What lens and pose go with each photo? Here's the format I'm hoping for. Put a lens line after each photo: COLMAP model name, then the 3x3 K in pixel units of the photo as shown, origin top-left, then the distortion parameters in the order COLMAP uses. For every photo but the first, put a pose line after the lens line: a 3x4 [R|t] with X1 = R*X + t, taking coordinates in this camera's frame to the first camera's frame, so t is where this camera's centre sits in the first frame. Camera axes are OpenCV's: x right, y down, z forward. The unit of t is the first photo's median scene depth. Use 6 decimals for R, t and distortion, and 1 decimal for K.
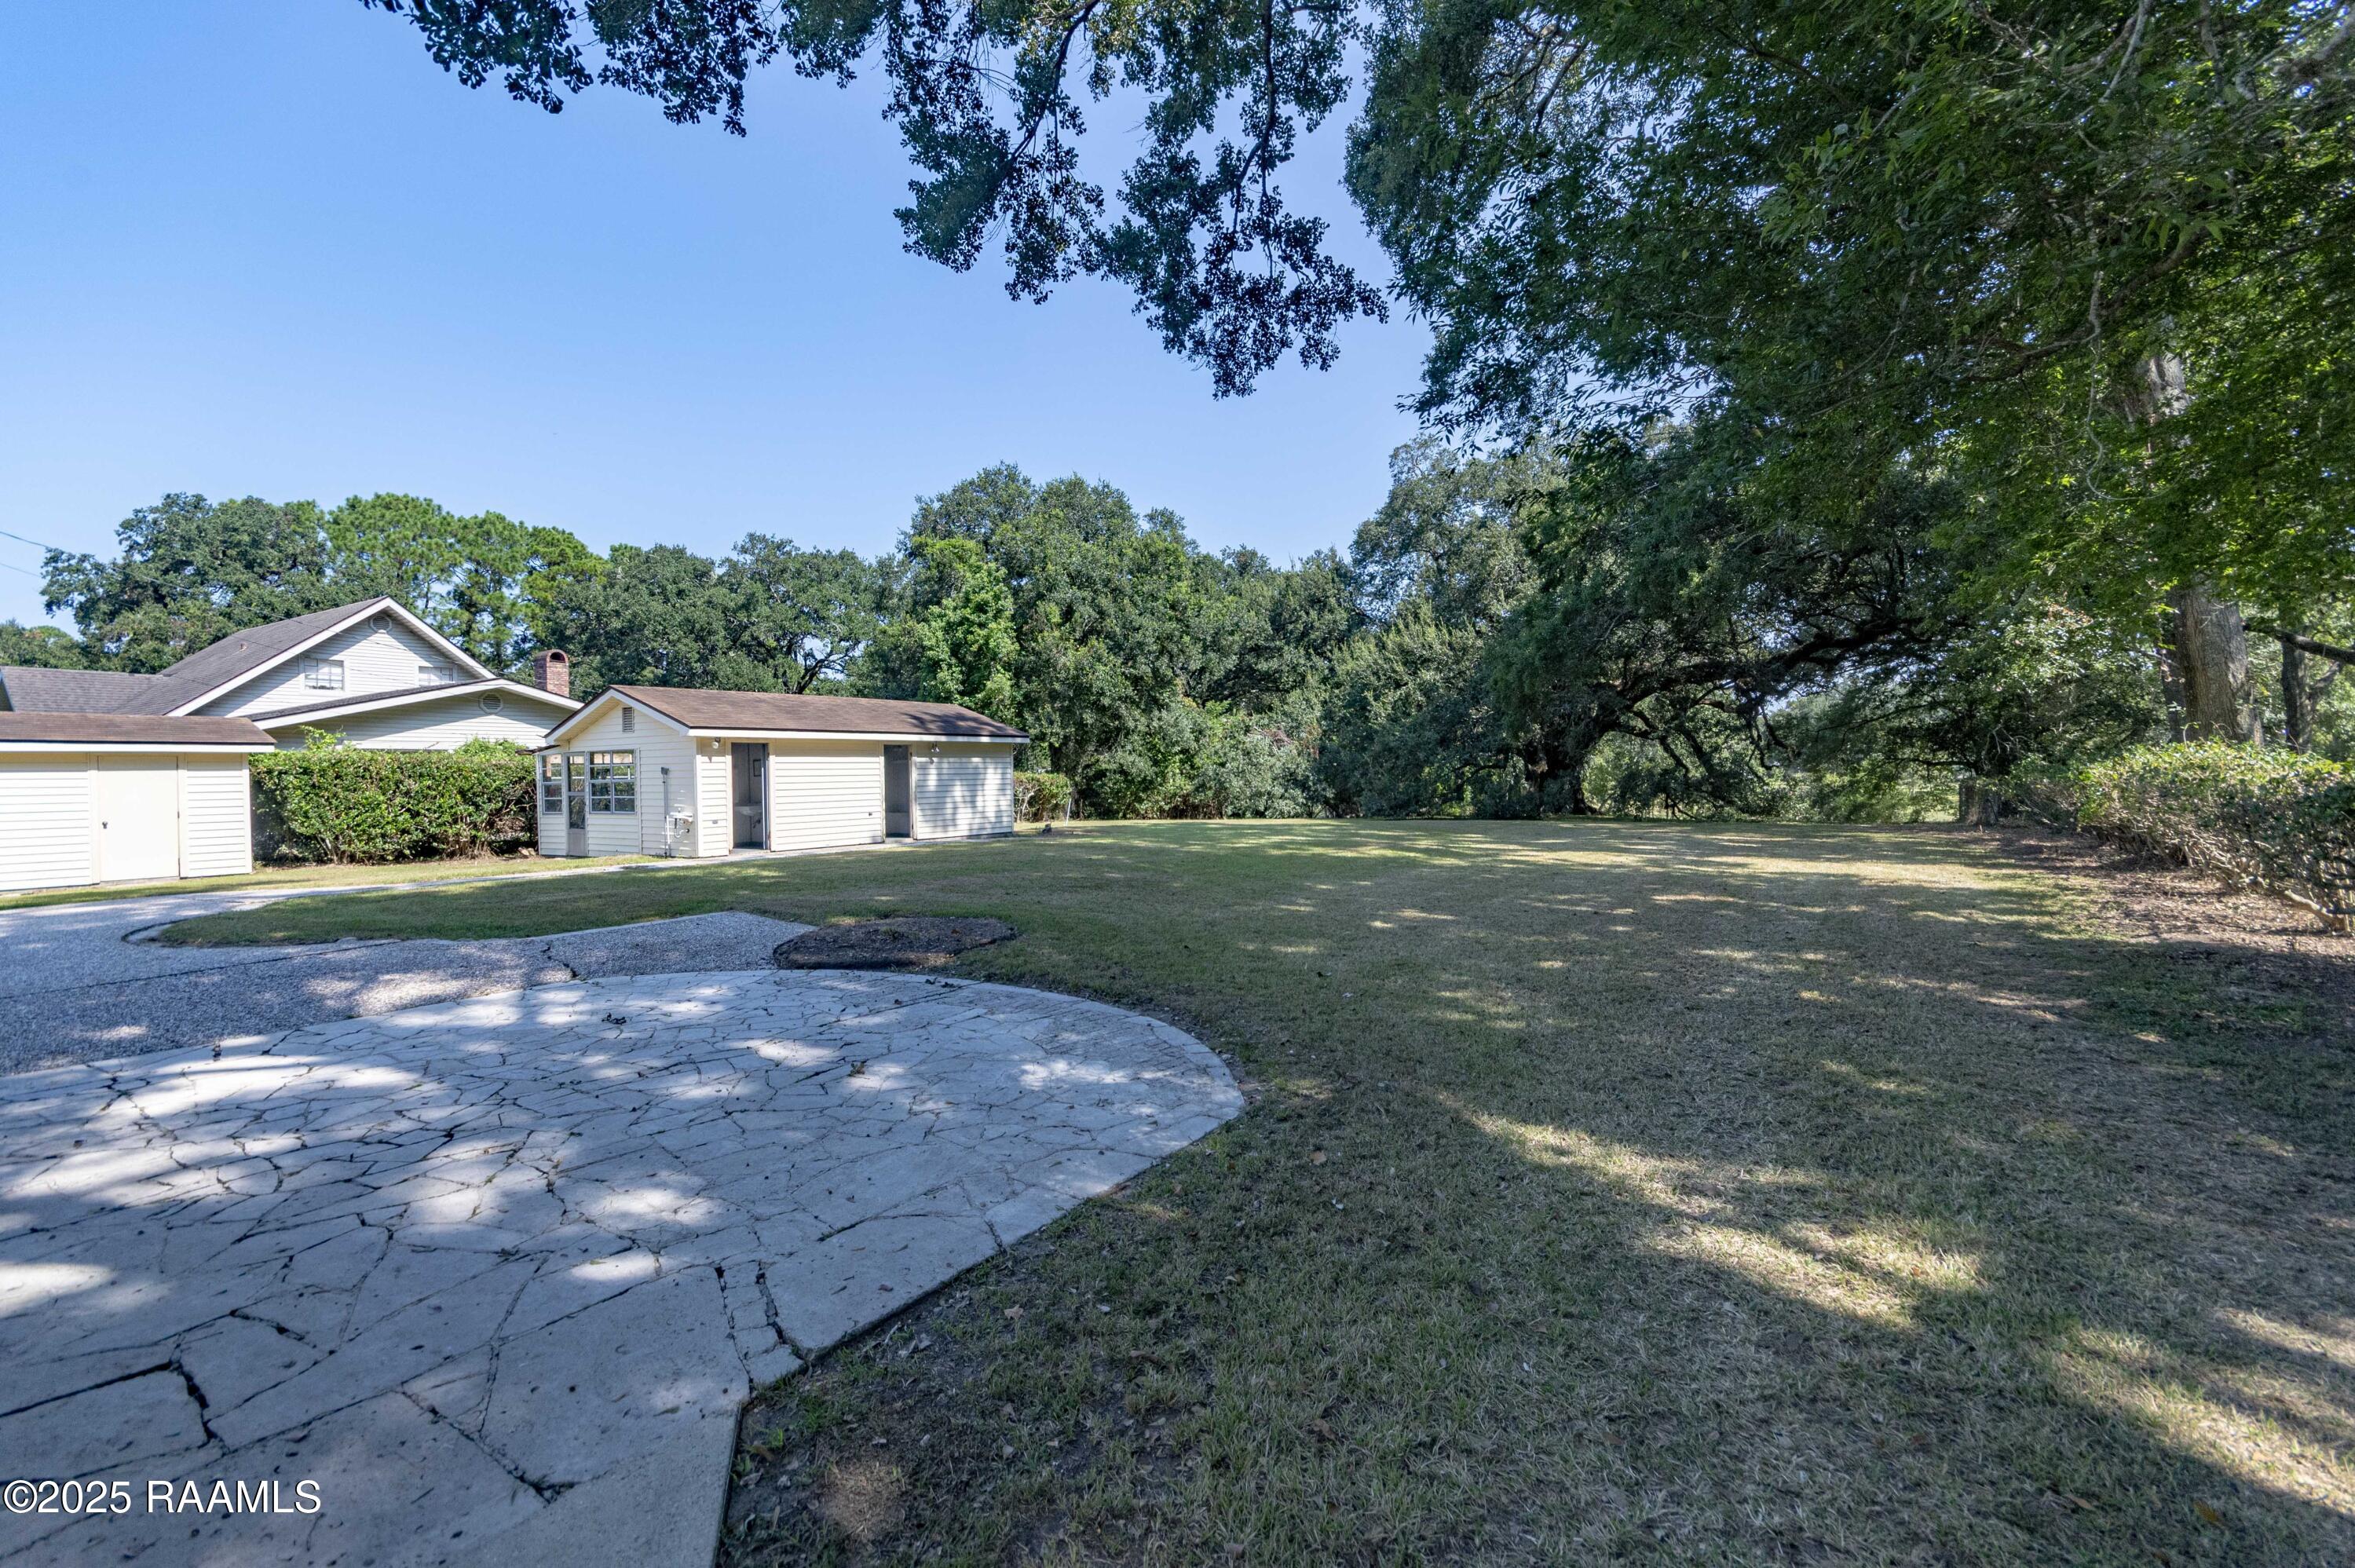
lens RADIAL K [[1039.2, 0, 1184.8], [0, 1039.2, 774.6], [0, 0, 1]] dist [0.003136, 0.000552]
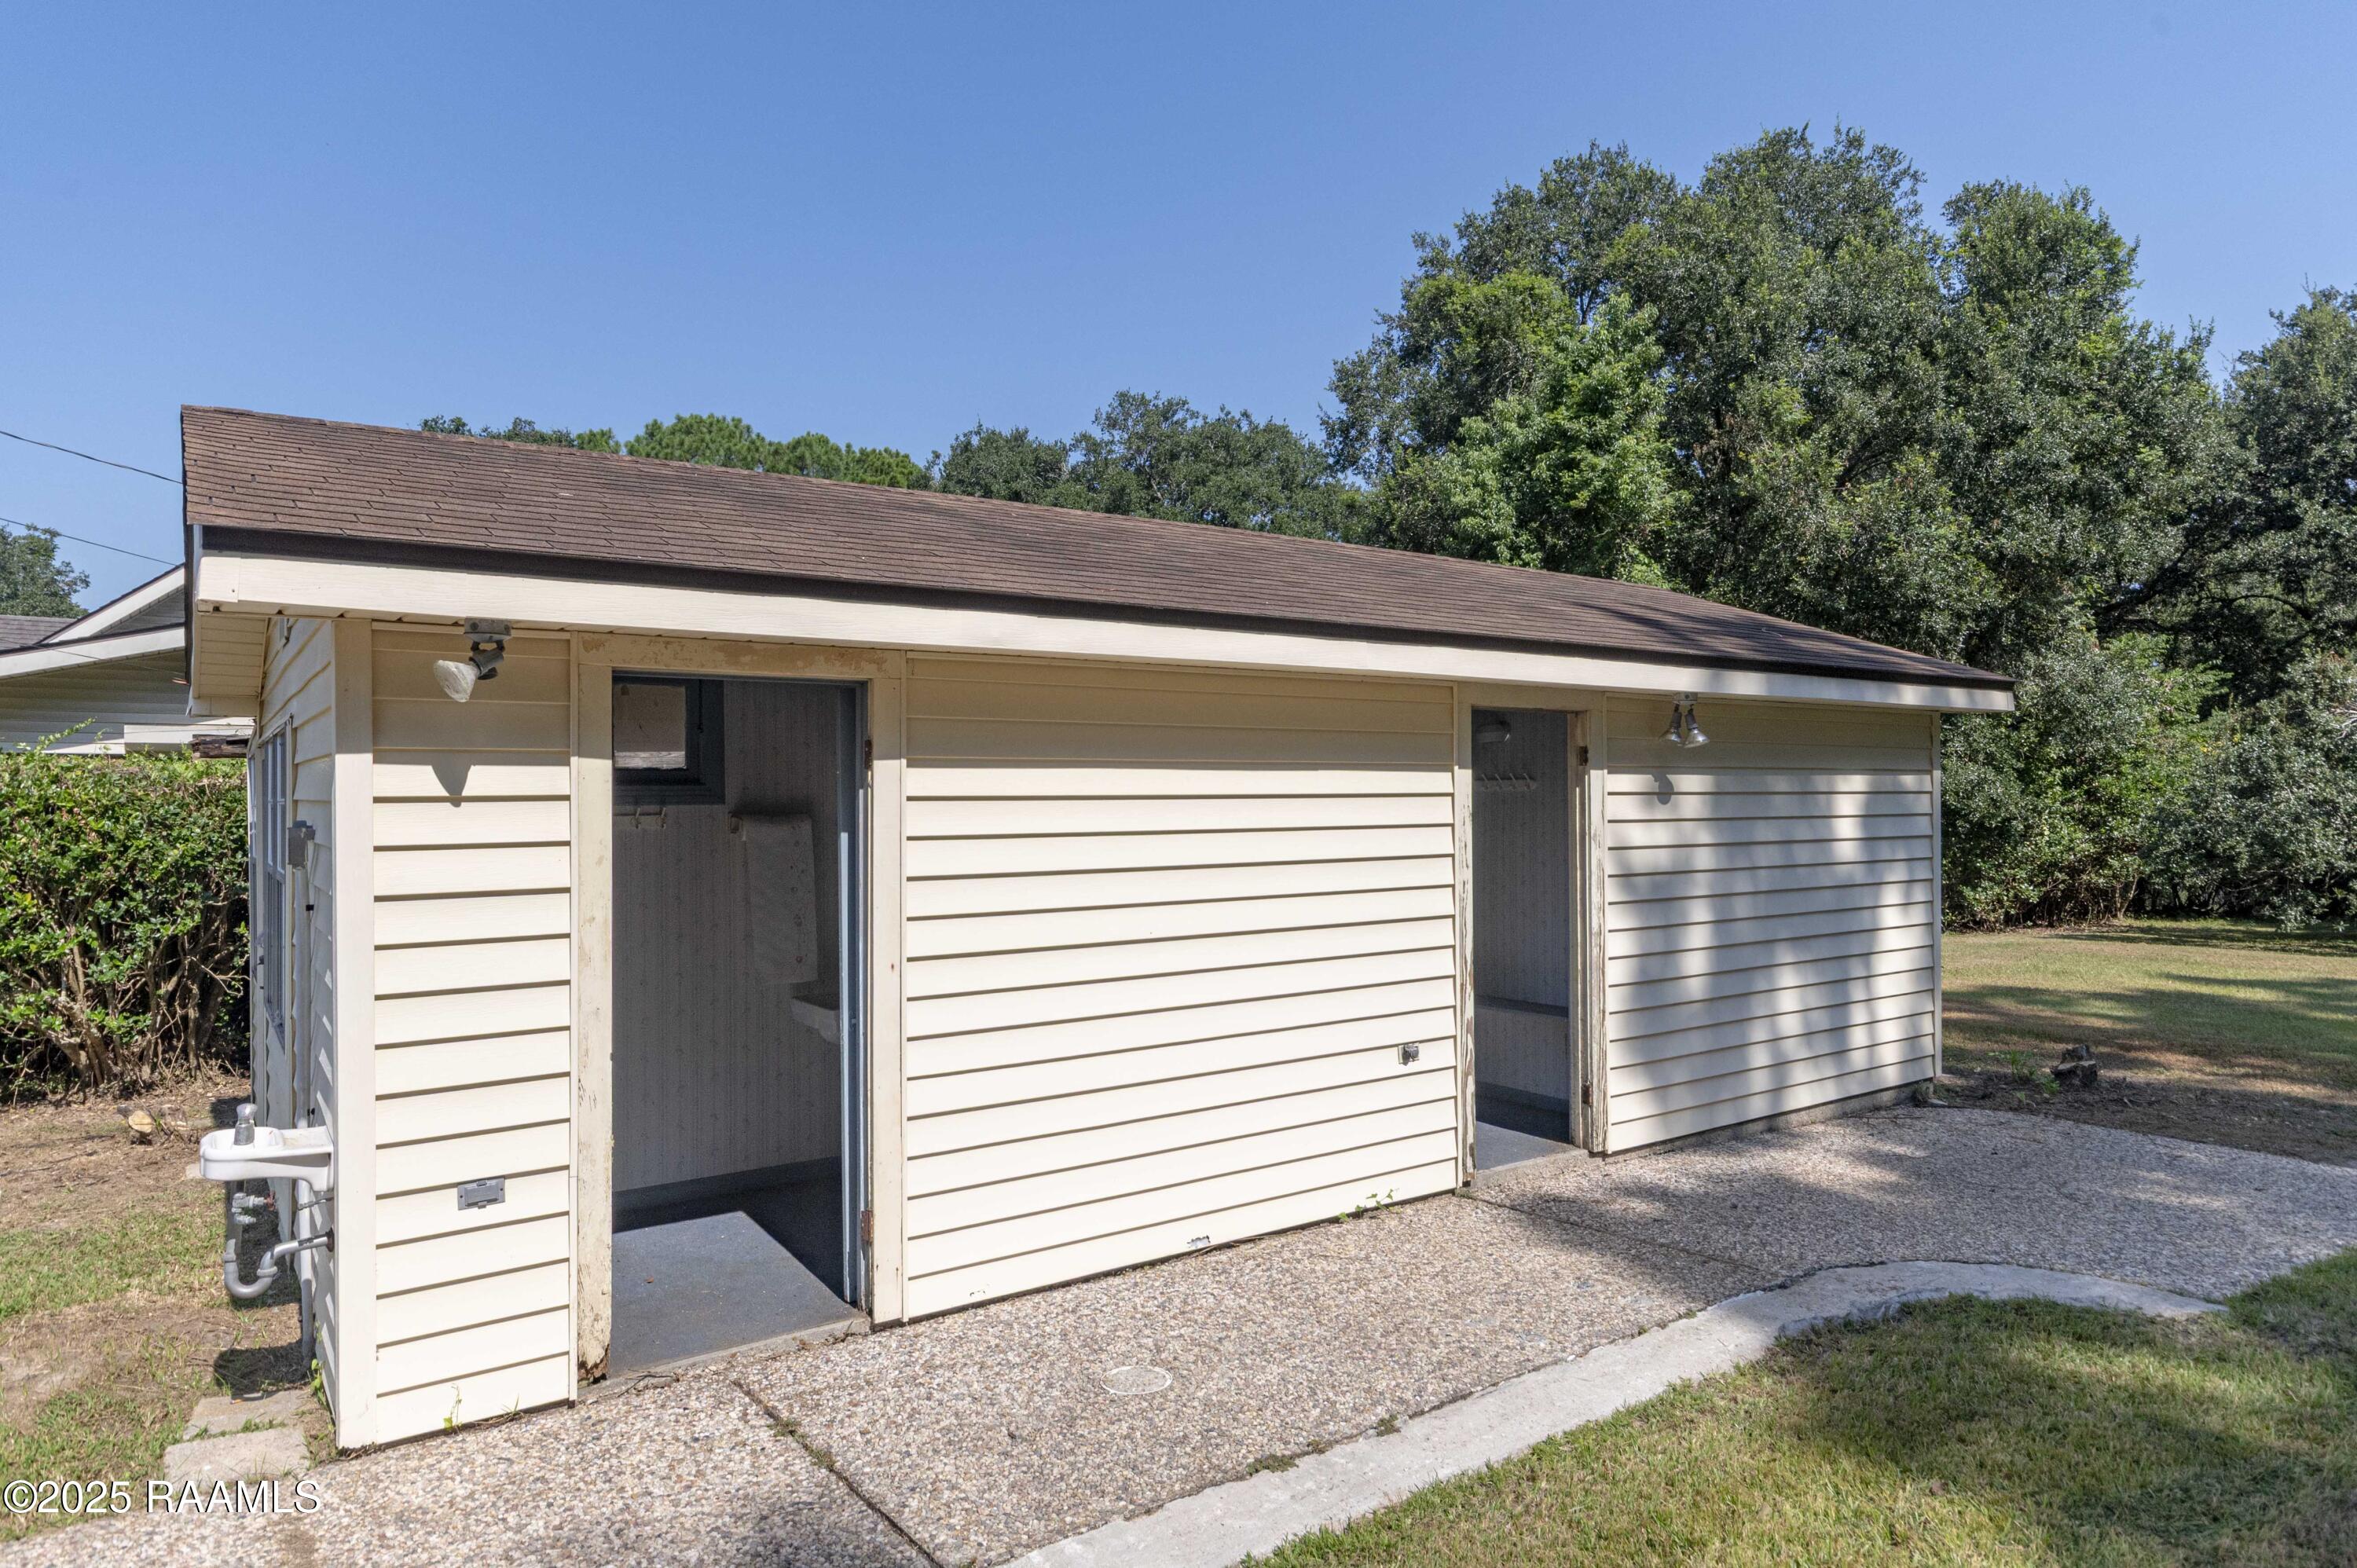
lens RADIAL K [[1423.0, 0, 1179.2], [0, 1423.0, 780.5], [0, 0, 1]] dist [0.000594, 0.000062]
pose [[0.930348, 0.006940, -0.366612, -0.131581], [-0.010082, 0.999927, -0.006656, -0.006479], [0.366539, 0.009888, 0.930350, 0.390912]]
